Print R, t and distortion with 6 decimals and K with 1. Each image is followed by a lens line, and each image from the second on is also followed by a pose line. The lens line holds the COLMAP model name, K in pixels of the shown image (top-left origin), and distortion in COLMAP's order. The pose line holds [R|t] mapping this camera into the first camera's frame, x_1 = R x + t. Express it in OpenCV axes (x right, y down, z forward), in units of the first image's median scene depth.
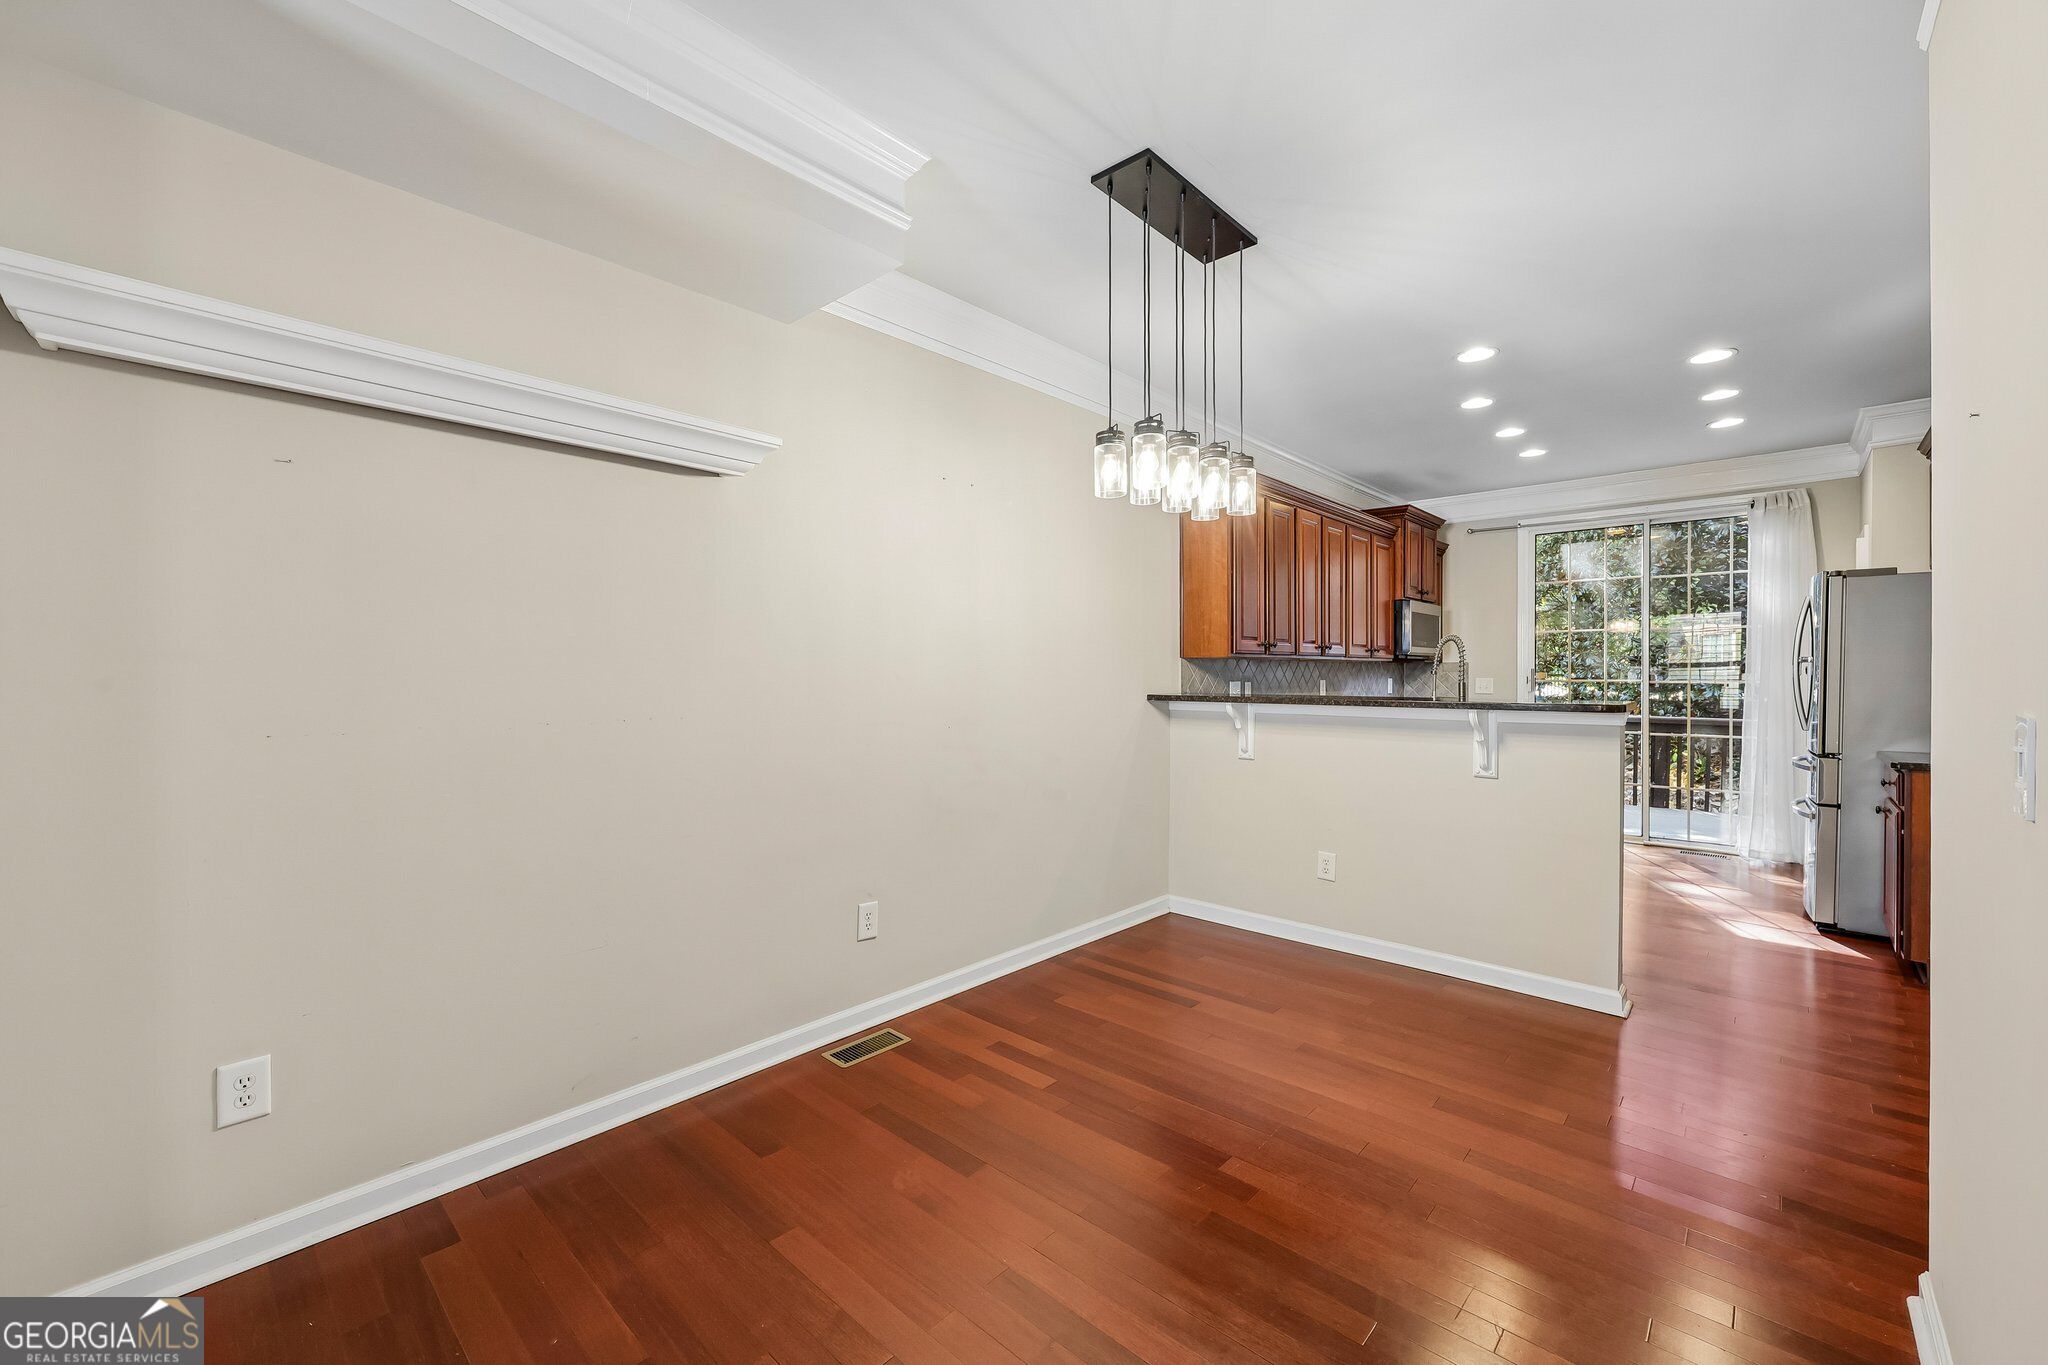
lens RADIAL K [[821.4, 0, 1027.4], [0, 821.4, 685.4], [0, 0, 1]] dist [0.009149, -0.000023]
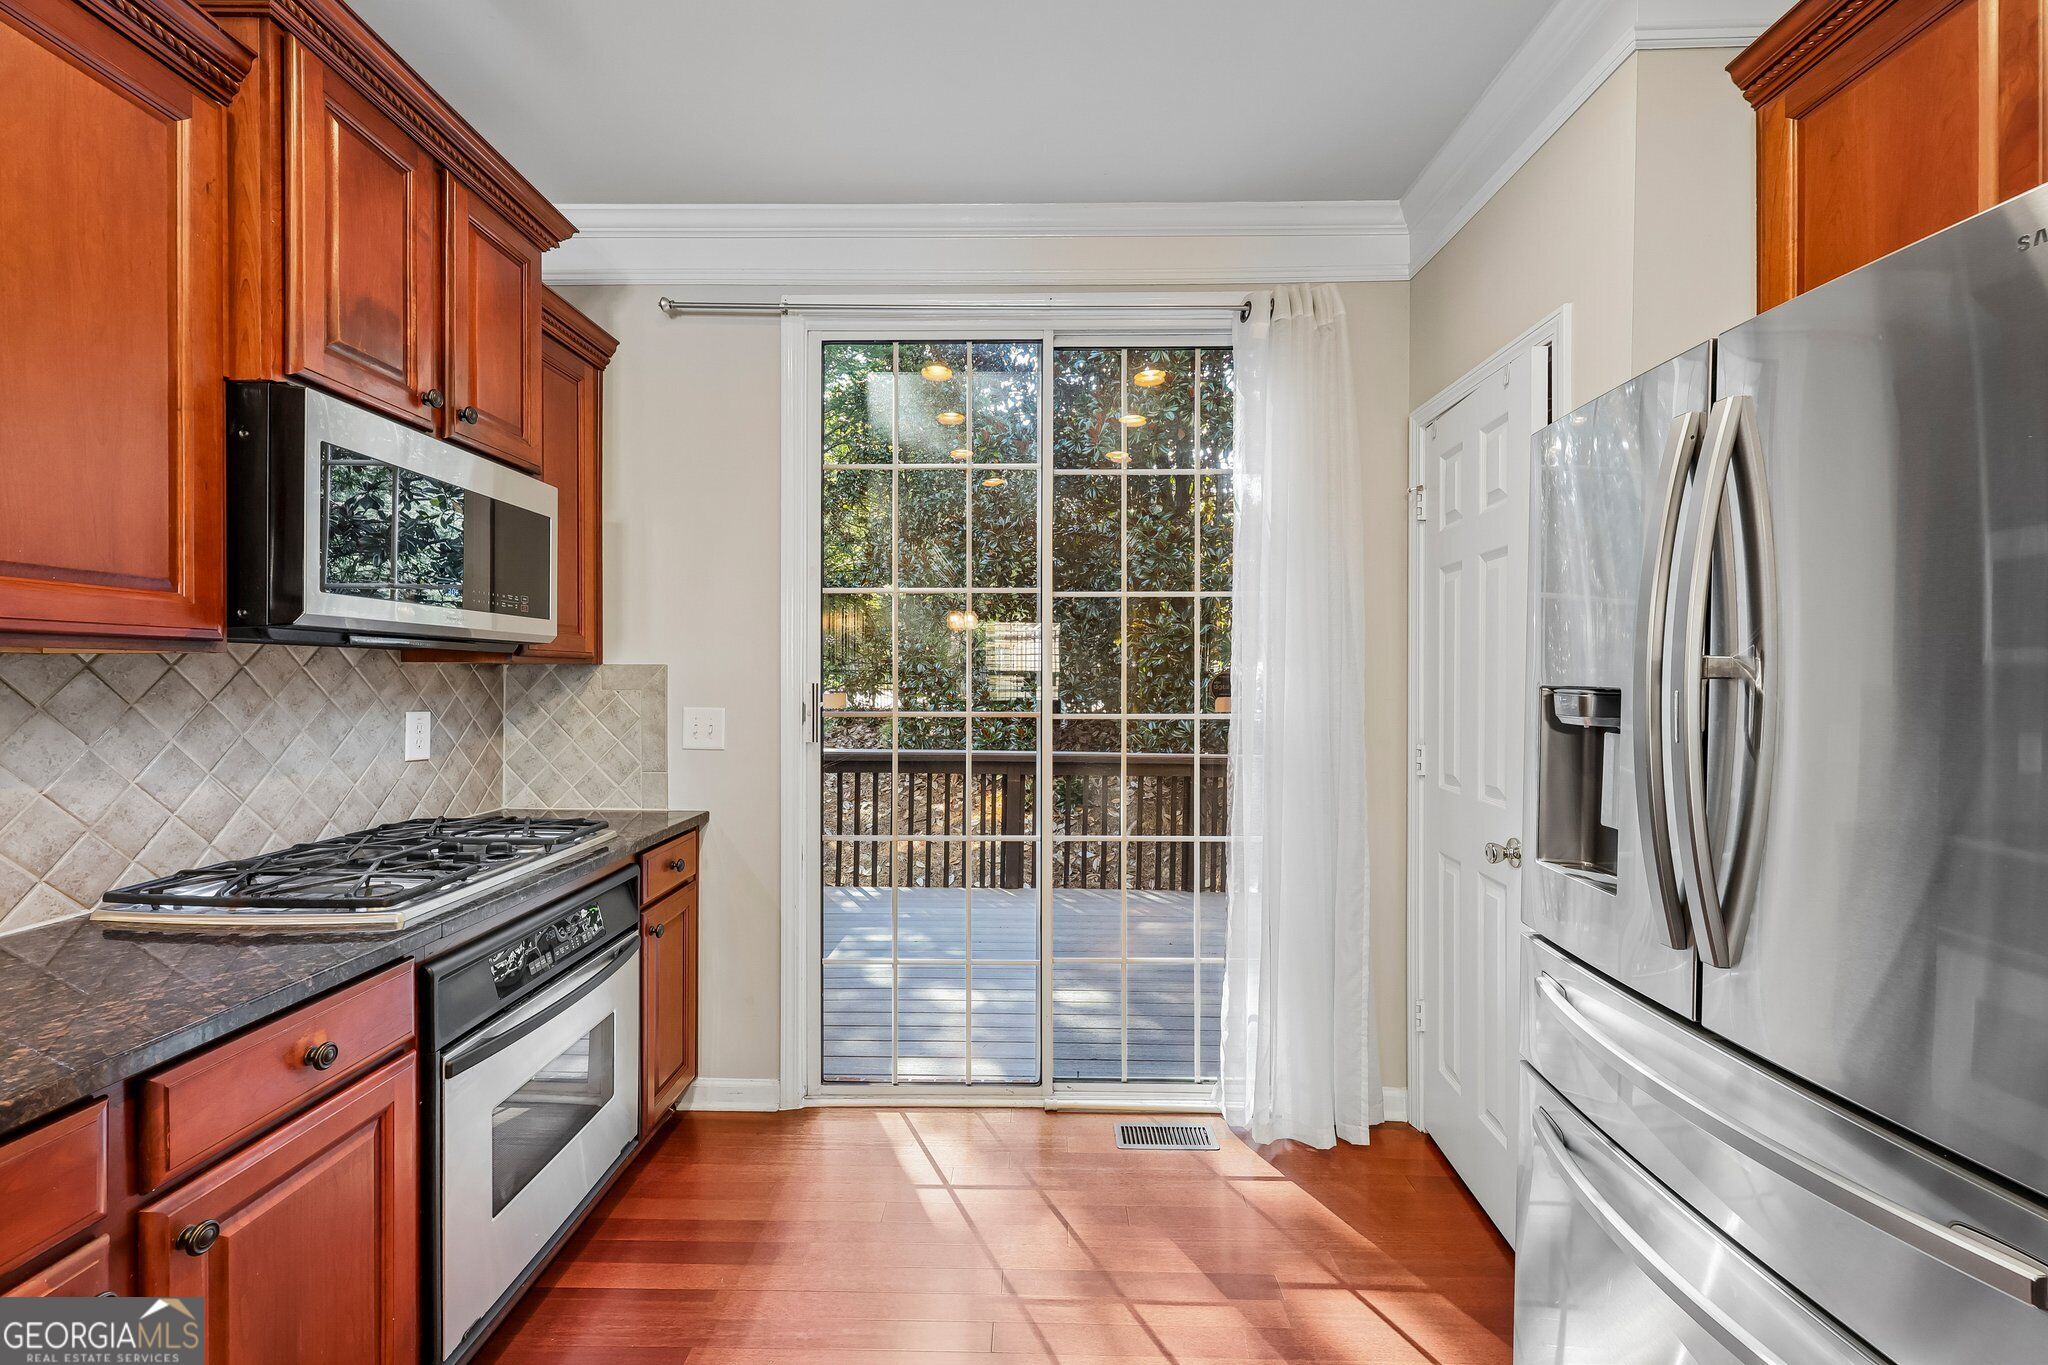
lens RADIAL K [[835.3, 0, 1011.5], [0, 835.3, 681.9], [0, 0, 1]] dist [0.000320, 0.000068]
pose [[0.757066, 0.000790, 0.653338, 0.493932], [0.005388, 0.999958, -0.007452, -0.019720], [-0.653316, 0.009162, 0.757030, 0.745627]]
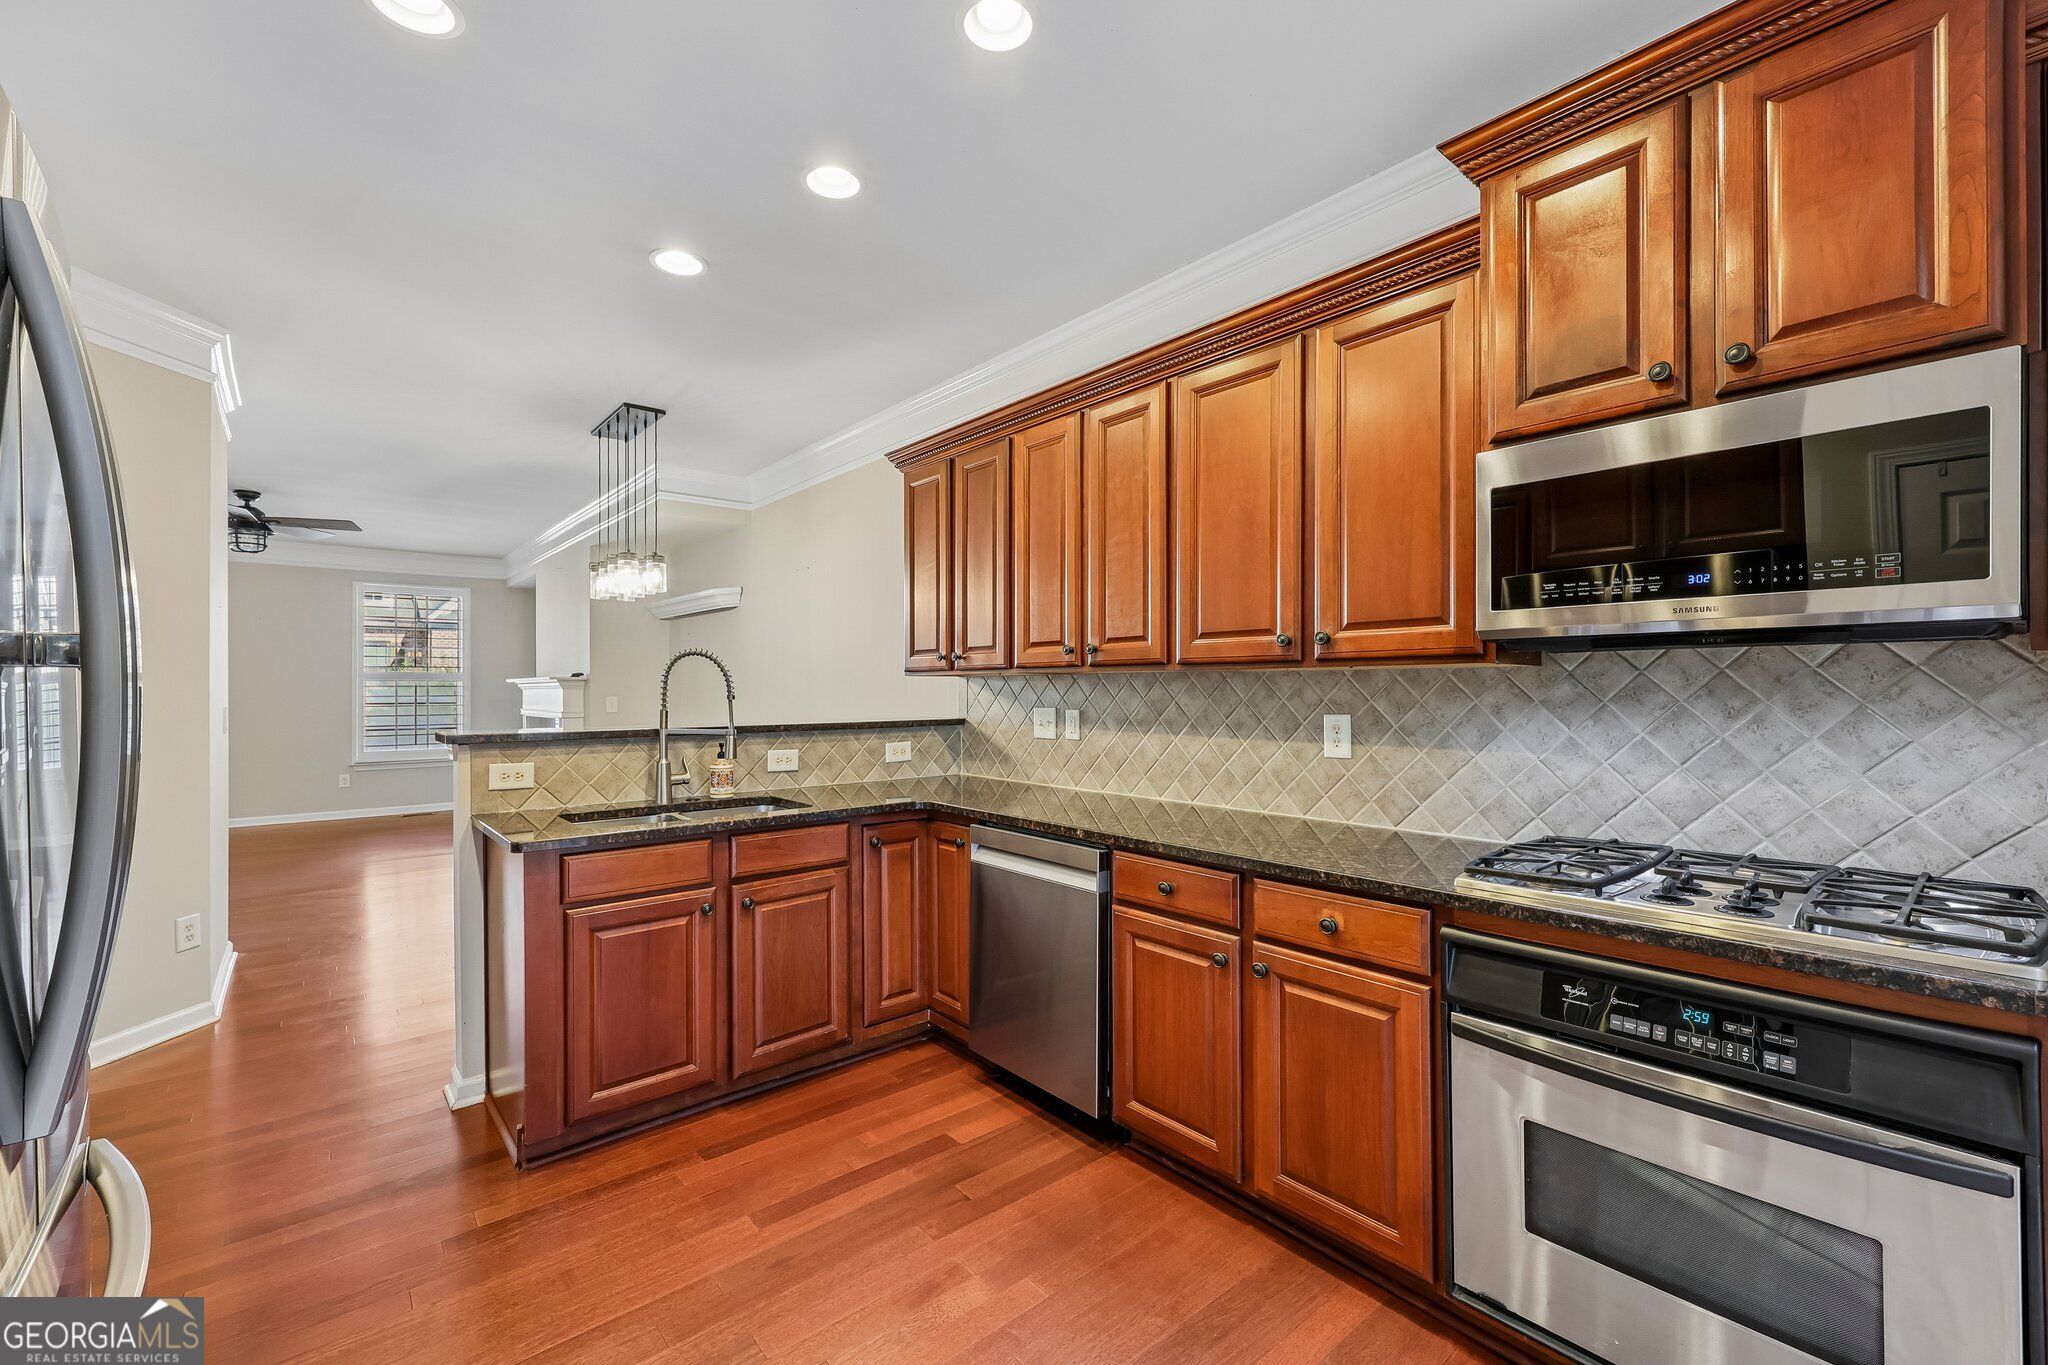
lens RADIAL K [[852.5, 0, 1022.3], [0, 852.5, 691.1], [0, 0, 1]] dist [0.000408, 0.000020]
pose [[-0.139073, 0.001912, -0.990280, 0.842262], [-0.012477, 0.999915, 0.003683, -0.018879], [0.990204, 0.012868, -0.139038, 0.944412]]
